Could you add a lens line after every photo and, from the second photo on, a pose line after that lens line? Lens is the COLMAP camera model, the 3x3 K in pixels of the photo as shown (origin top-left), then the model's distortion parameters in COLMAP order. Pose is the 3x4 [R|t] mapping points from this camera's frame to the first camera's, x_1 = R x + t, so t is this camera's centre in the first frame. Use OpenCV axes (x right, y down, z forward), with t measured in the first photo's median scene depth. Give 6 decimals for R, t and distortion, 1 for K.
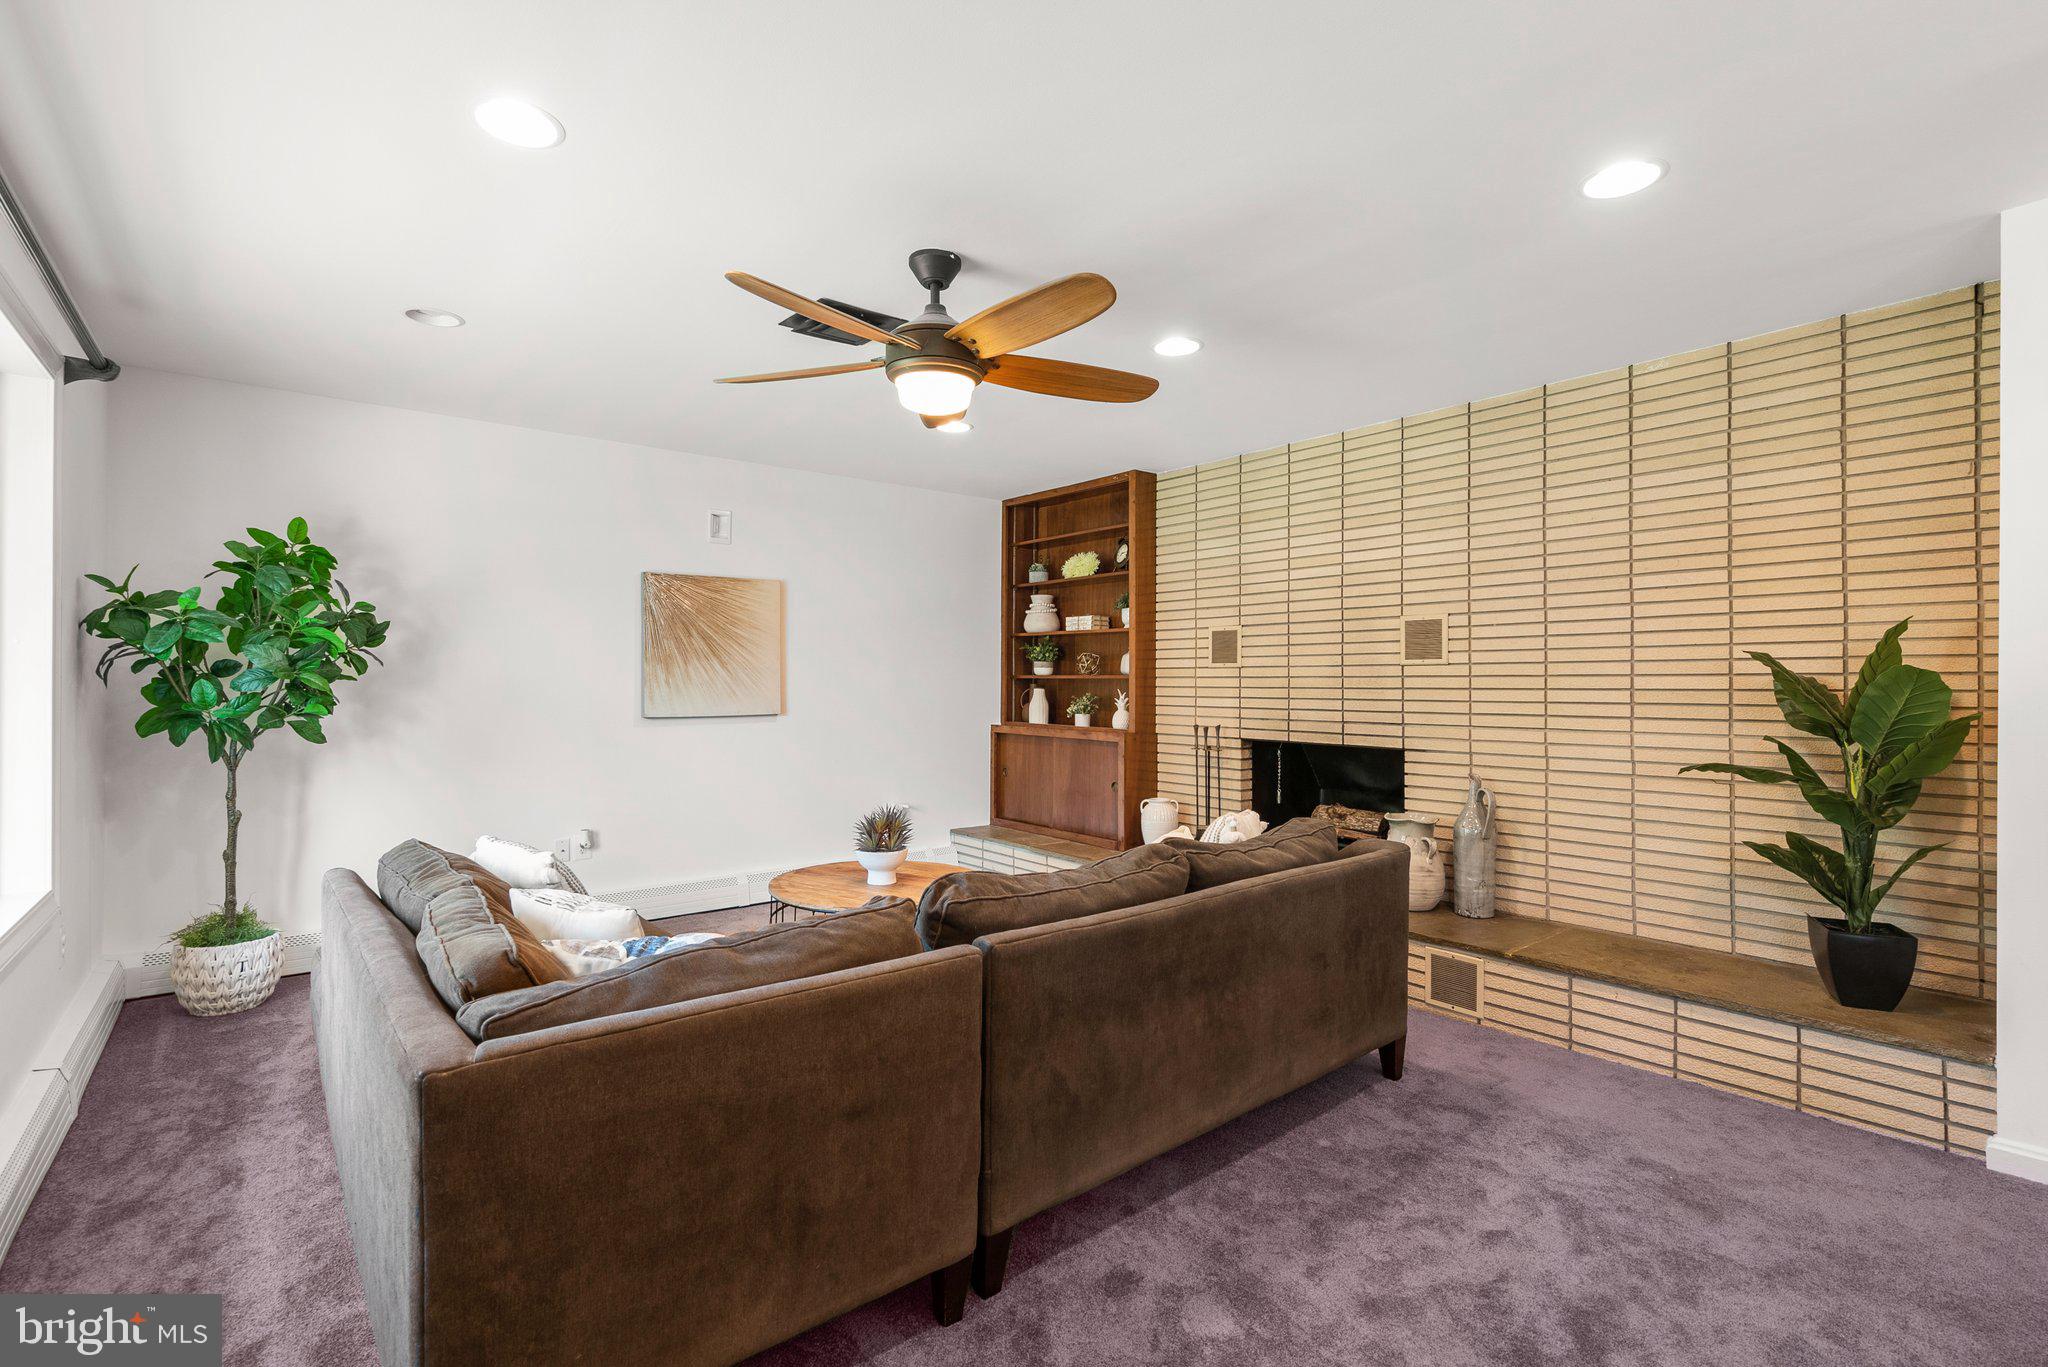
lens RADIAL K [[941.1, 0, 1030.9], [0, 941.1, 683.7], [0, 0, 1]] dist [-0.008711, 0.004870]
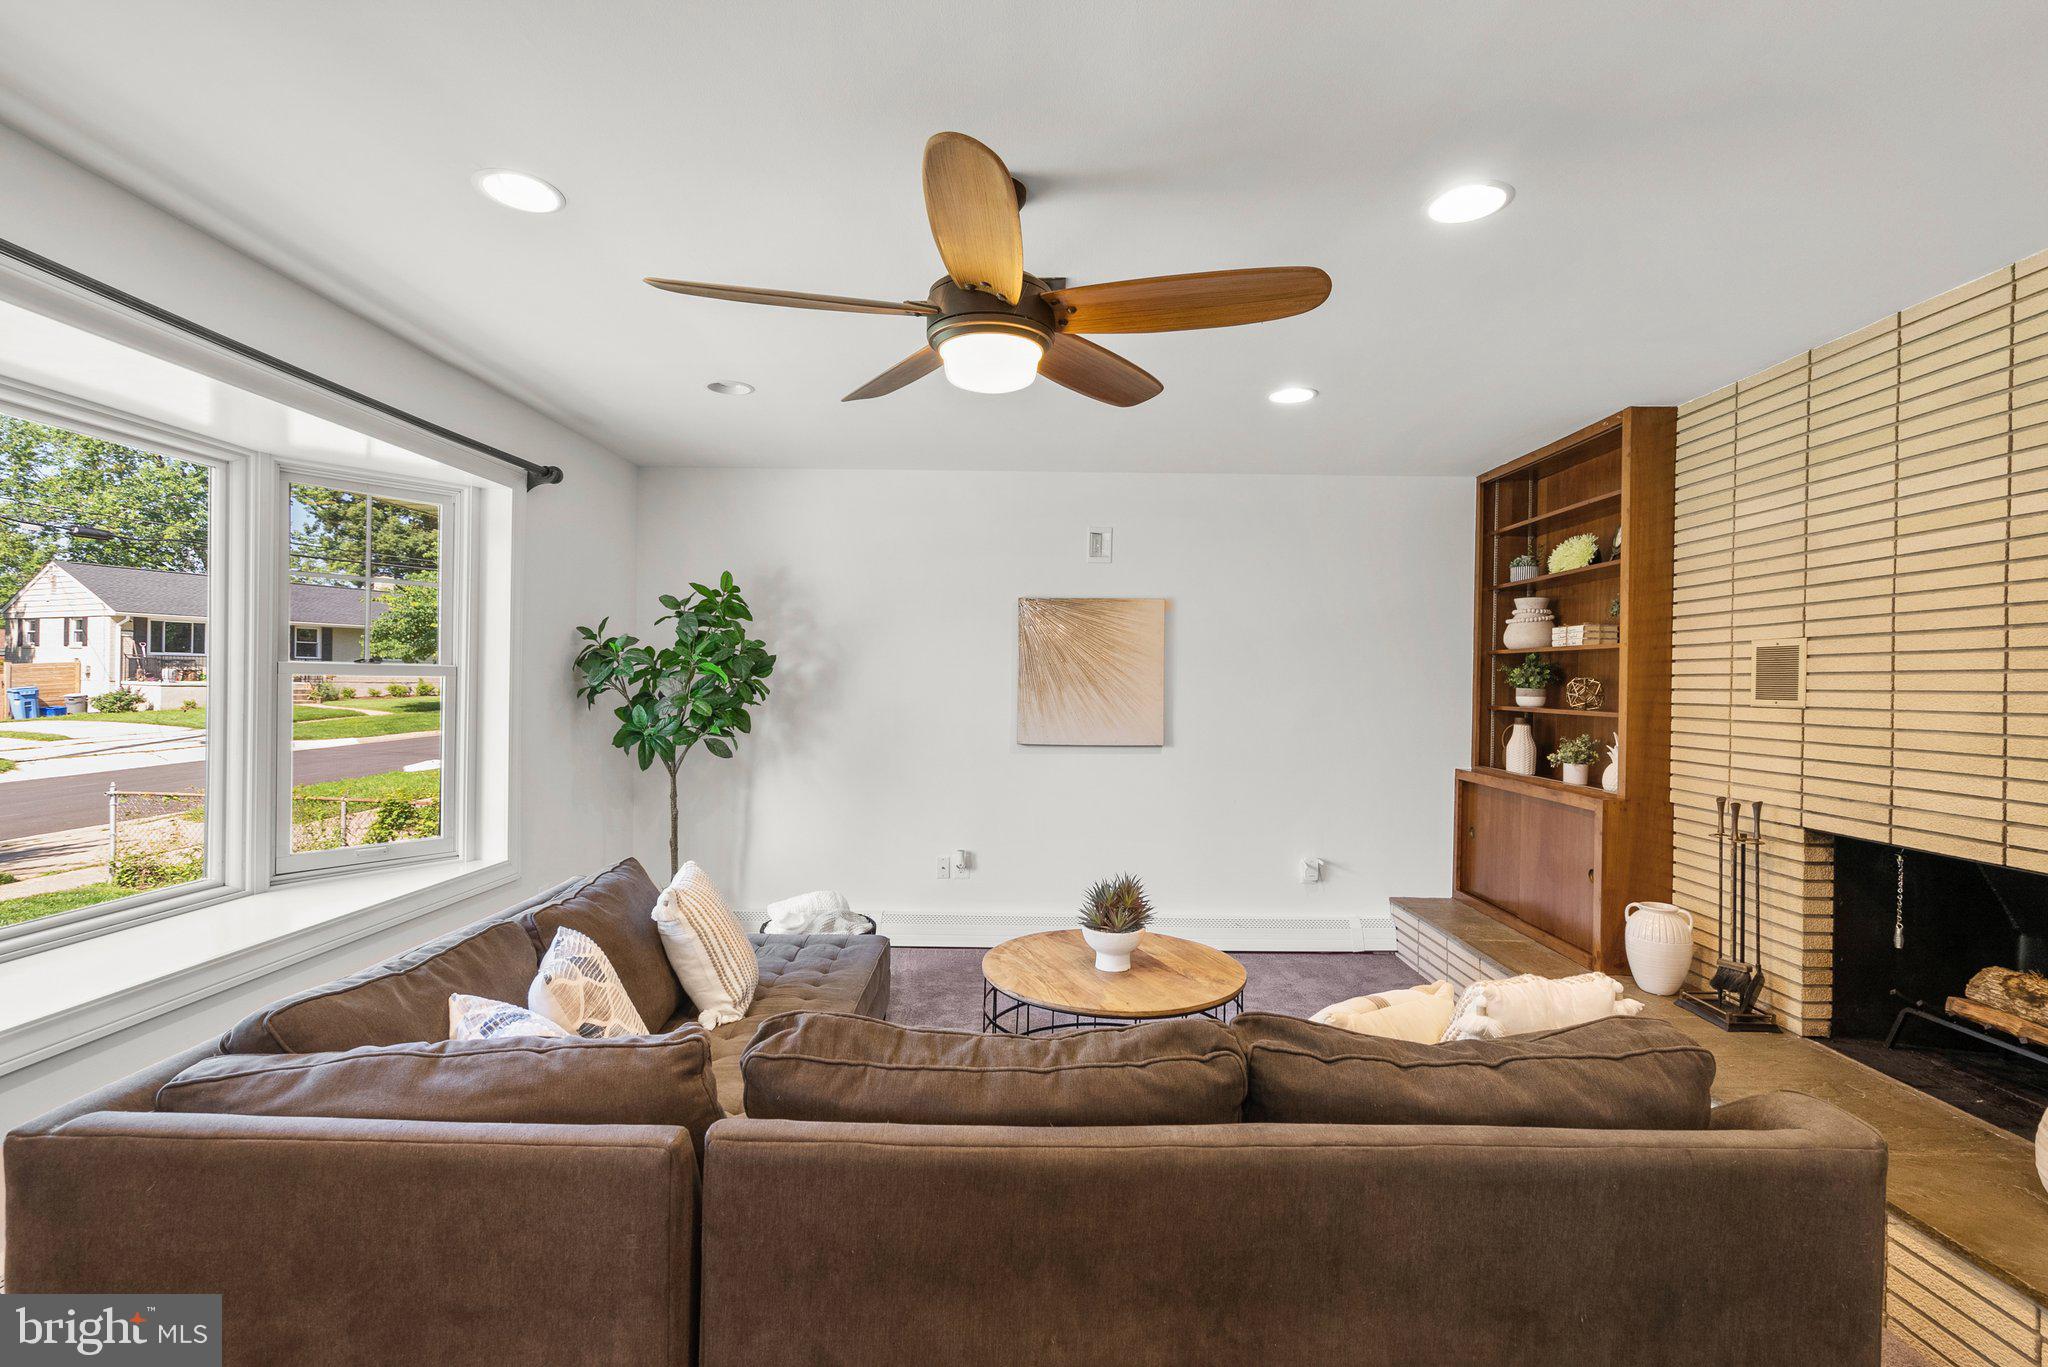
lens RADIAL K [[941.1, 0, 1020.0], [0, 941.1, 681.5], [0, 0, 1]] dist [-0.008711, 0.004870]
pose [[0.767389, 0.007362, -0.641140, 0.244704], [-0.013176, 0.999904, -0.004290, -0.027711], [0.641047, 0.011740, 0.767412, 0.251081]]
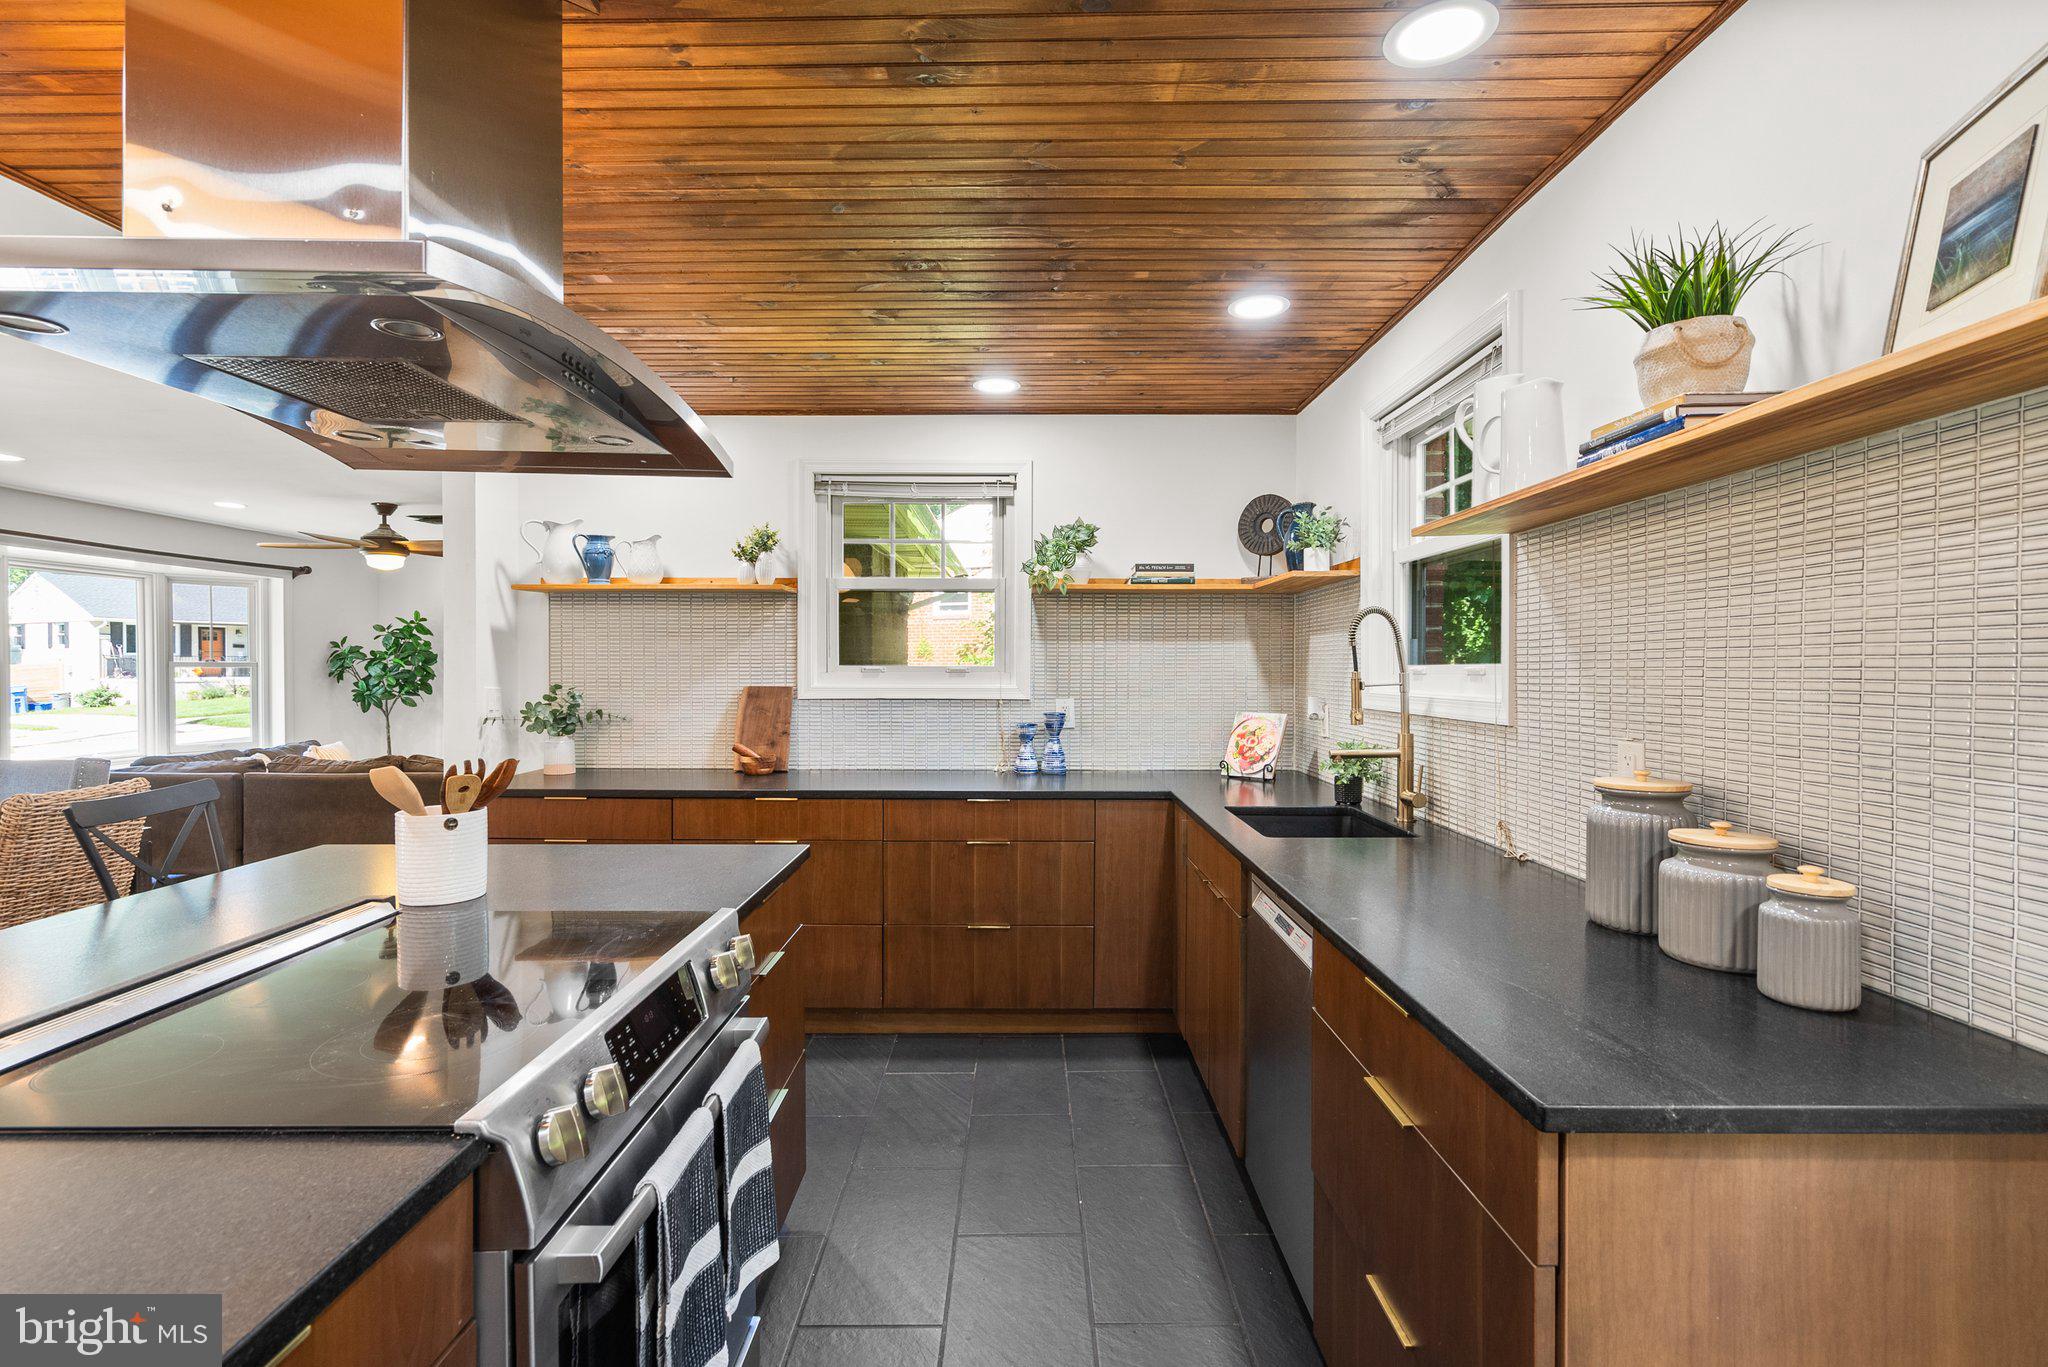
lens RADIAL K [[941.1, 0, 1024.1], [0, 941.1, 679.7], [0, 0, 1]] dist [-0.008711, 0.004870]
pose [[0.775900, 0.003440, -0.630847, 1.549414], [0.002435, 0.999961, 0.008447, -0.017118], [0.630852, -0.008090, 0.775861, 0.108325]]
